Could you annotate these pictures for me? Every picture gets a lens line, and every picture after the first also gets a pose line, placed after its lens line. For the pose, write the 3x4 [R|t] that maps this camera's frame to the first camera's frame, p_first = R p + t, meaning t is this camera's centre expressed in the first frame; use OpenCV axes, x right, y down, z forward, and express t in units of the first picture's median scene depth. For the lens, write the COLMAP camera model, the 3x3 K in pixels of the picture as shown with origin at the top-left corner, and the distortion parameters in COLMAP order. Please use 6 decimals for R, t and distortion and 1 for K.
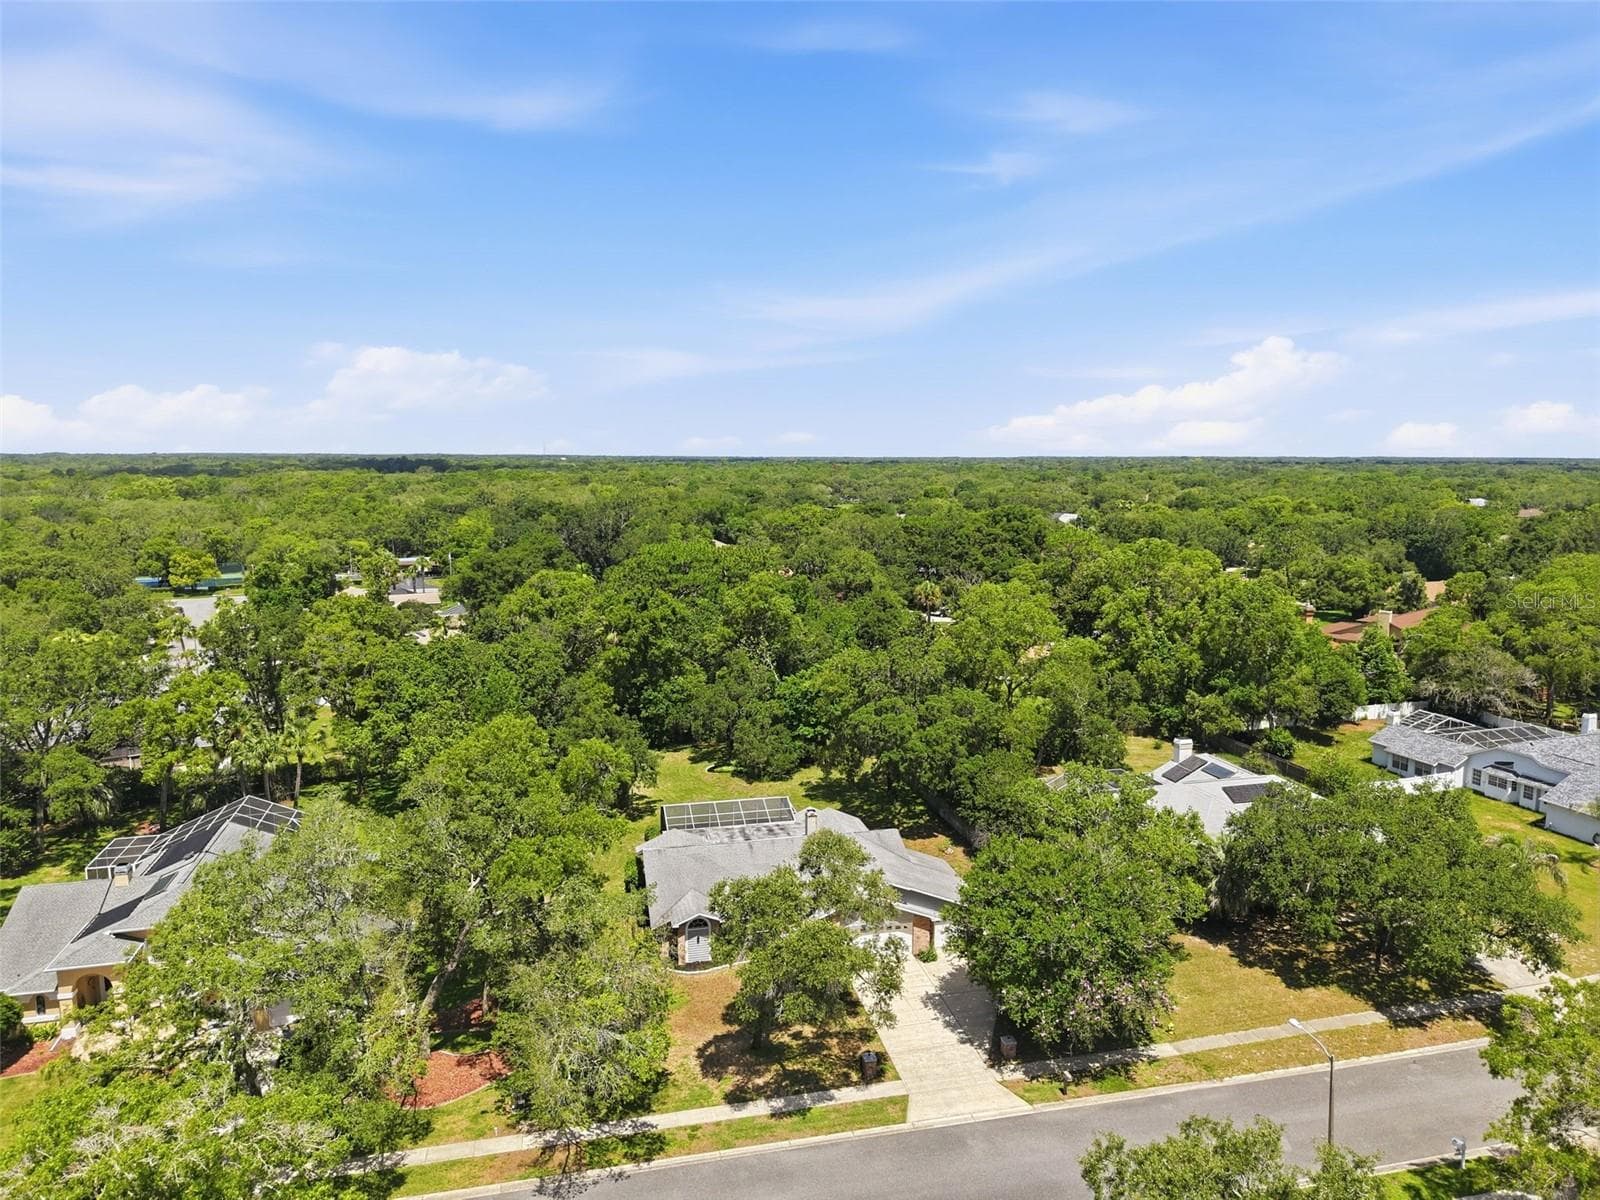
lens RADIAL K [[1055.0, 0, 801.8], [0, 1055.0, 601.6], [0, 0, 1]] dist [0.033597, -0.008392]
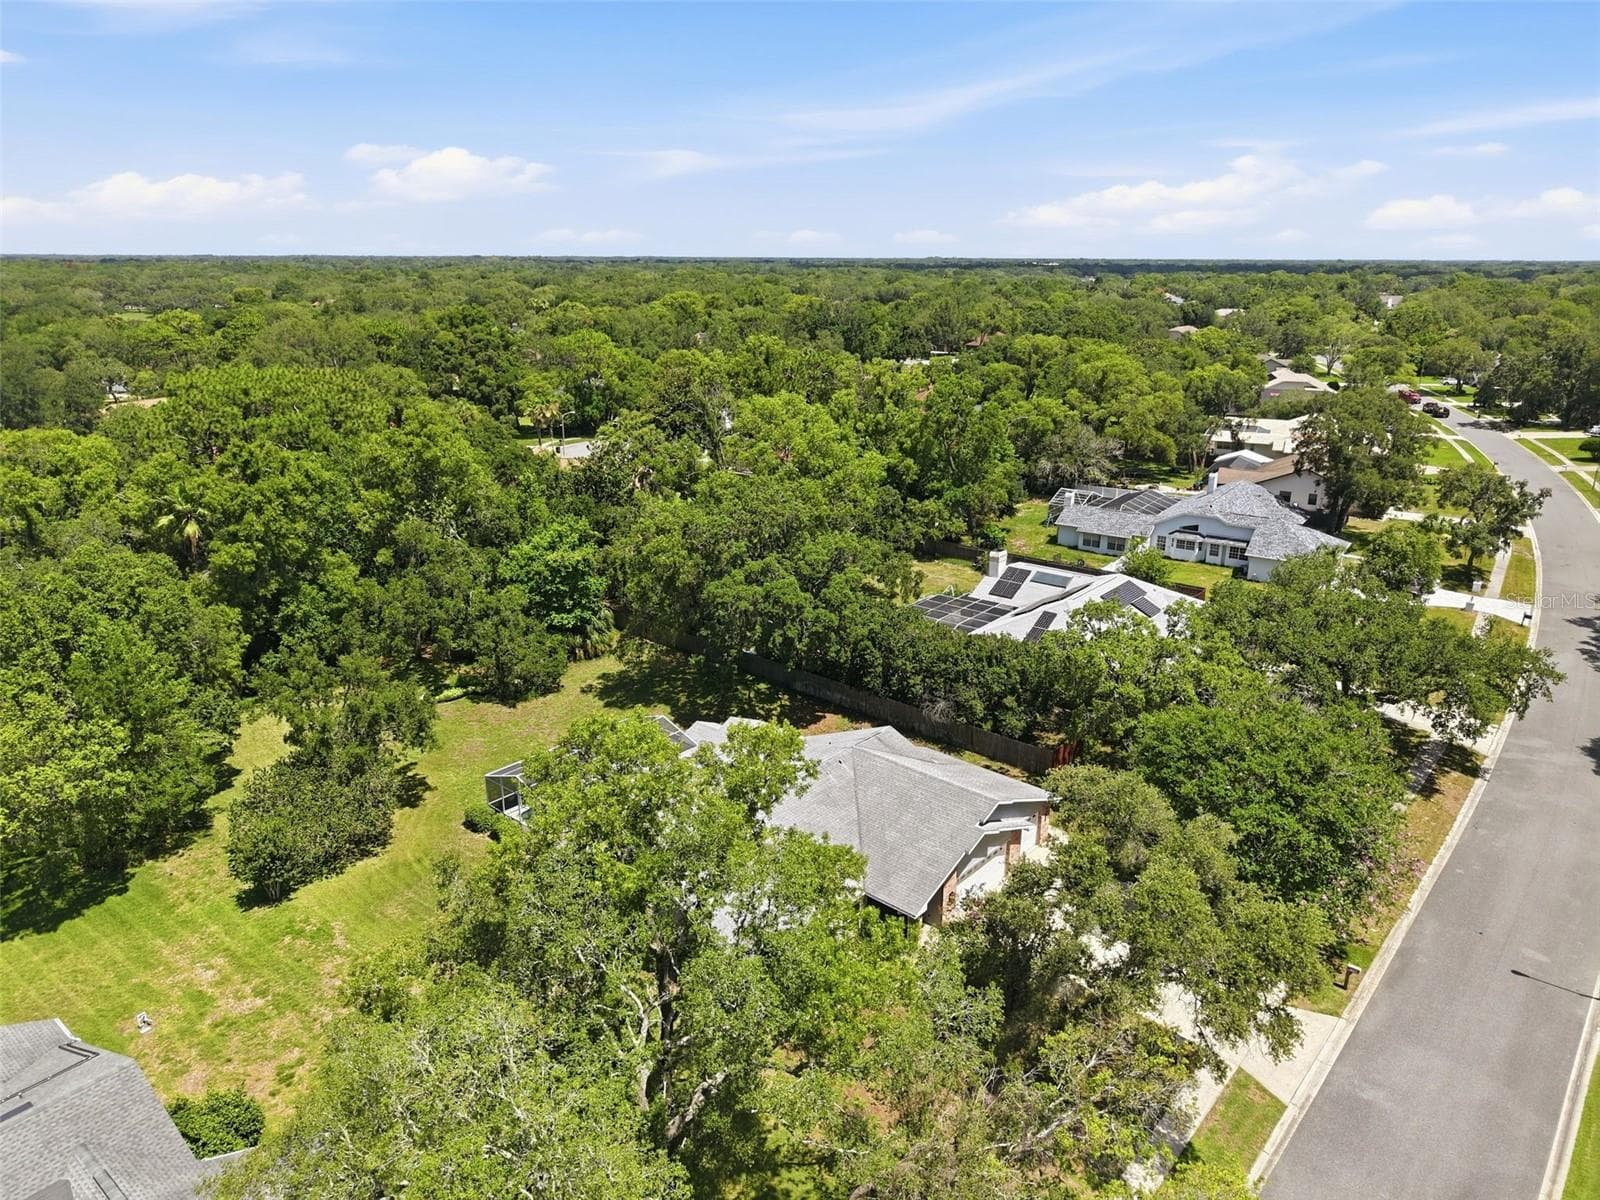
lens RADIAL K [[1055.0, 0, 798.8], [0, 1055.0, 590.9], [0, 0, 1]] dist [0.033597, -0.008392]
pose [[0.810145, -0.175317, 0.559401, -0.308209], [0.079271, 0.978232, 0.191776, -0.027882], [-0.580846, -0.111022, 0.806407, 0.357350]]
